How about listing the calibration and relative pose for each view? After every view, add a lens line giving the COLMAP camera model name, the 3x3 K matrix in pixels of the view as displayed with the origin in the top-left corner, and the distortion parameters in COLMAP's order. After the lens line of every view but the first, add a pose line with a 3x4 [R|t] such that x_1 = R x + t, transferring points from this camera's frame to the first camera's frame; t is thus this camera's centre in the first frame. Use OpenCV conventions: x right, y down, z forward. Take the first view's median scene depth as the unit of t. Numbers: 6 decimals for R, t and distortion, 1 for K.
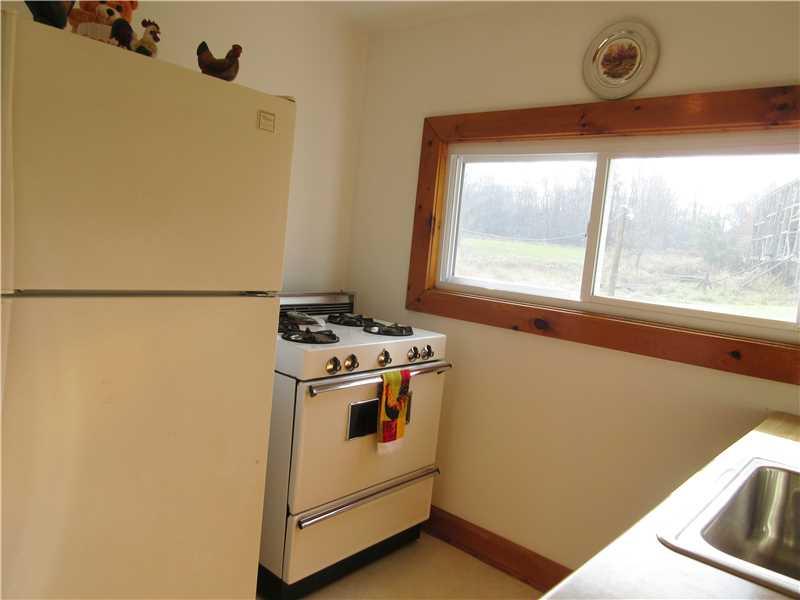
lens RADIAL K [[600.5, 0, 400.0], [0, 600.5, 300.0], [0, 0, 1]] dist [0.003448, -0.003143]
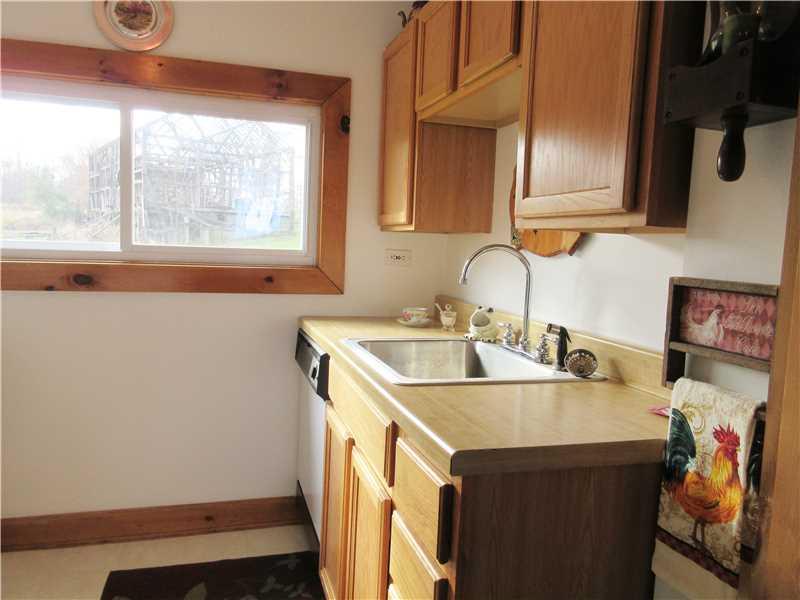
lens RADIAL K [[600.5, 0, 400.0], [0, 600.5, 300.0], [0, 0, 1]] dist [0.003448, -0.003143]
pose [[0.522743, -0.157480, 0.837818, -0.322186], [0.092061, 0.987470, 0.128169, -0.003545], [-0.847505, 0.010131, 0.530691, 0.071185]]
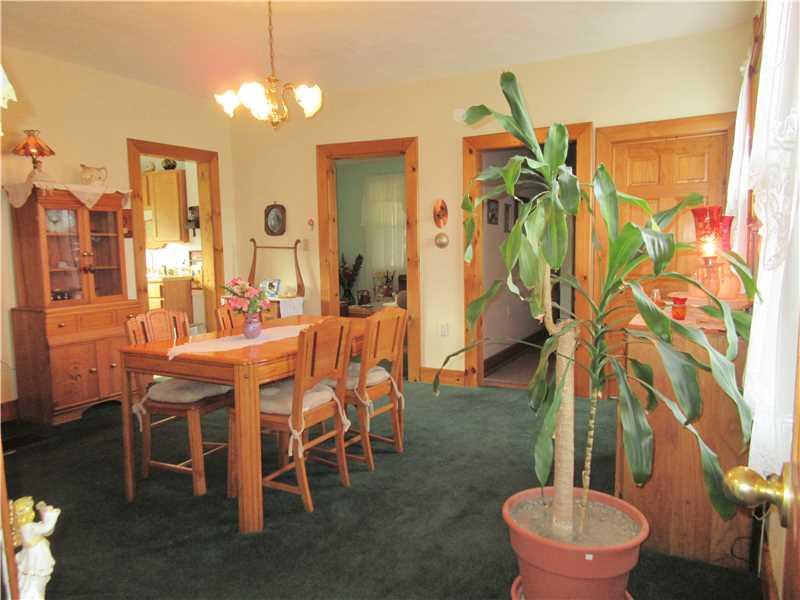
lens RADIAL K [[600.5, 0, 400.0], [0, 600.5, 300.0], [0, 0, 1]] dist [0.003448, -0.003143]
pose [[-0.249710, -0.186928, 0.950107, -1.516802], [0.090859, 0.972338, 0.215181, -0.116222], [-0.964049, 0.140058, -0.225818, -0.036287]]
